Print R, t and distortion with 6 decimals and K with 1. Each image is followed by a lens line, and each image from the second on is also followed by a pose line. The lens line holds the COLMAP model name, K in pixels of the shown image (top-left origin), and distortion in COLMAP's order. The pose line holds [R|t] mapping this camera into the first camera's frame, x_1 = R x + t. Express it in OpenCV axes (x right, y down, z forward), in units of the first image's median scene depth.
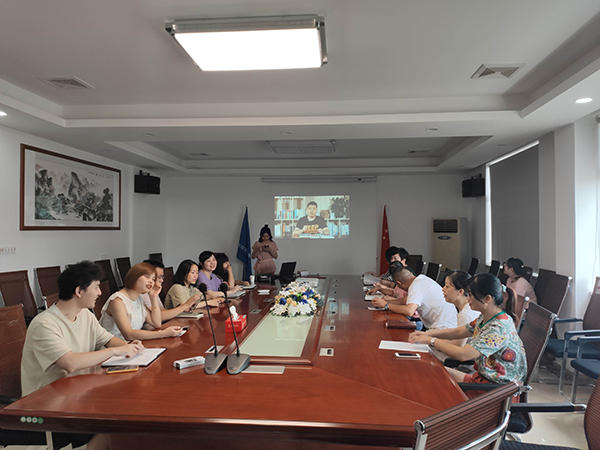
lens RADIAL K [[447.7, 0, 299.3], [0, 447.7, 232.9], [0, 0, 1]] dist [0.097748, -0.140727]
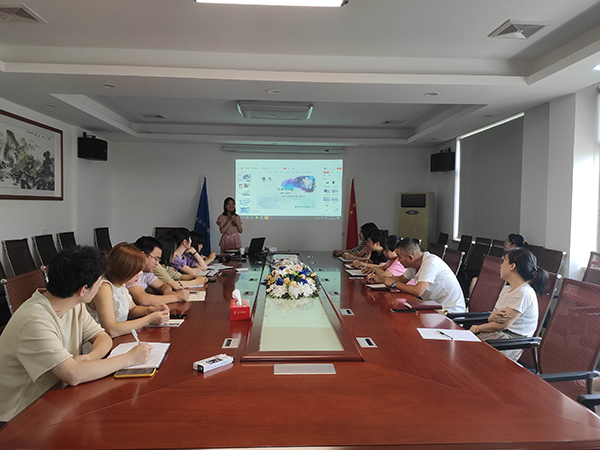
lens RADIAL K [[447.7, 0, 299.3], [0, 447.7, 232.9], [0, 0, 1]] dist [0.097748, -0.140727]
pose [[0.990032, 0.000835, 0.140837, -0.084086], [-0.008547, 0.998496, 0.054158, 0.005588], [-0.140580, -0.054821, 0.988550, 0.084535]]
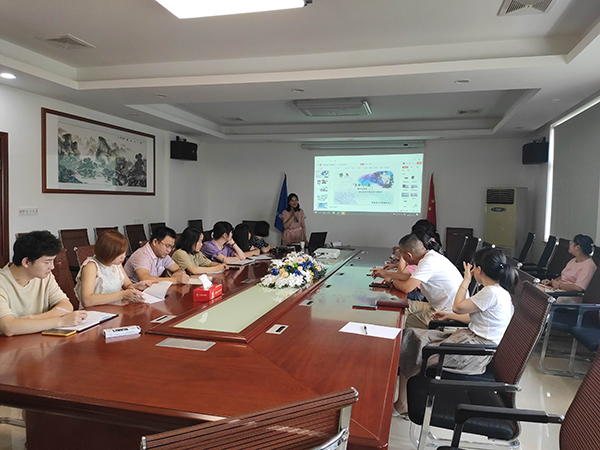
lens RADIAL K [[447.7, 0, 299.3], [0, 447.7, 232.9], [0, 0, 1]] dist [0.097748, -0.140727]
pose [[0.986045, 0.027575, -0.164178, 0.111571], [-0.016980, 0.997702, 0.065595, 0.006262], [0.165609, -0.061892, 0.984247, 0.062573]]
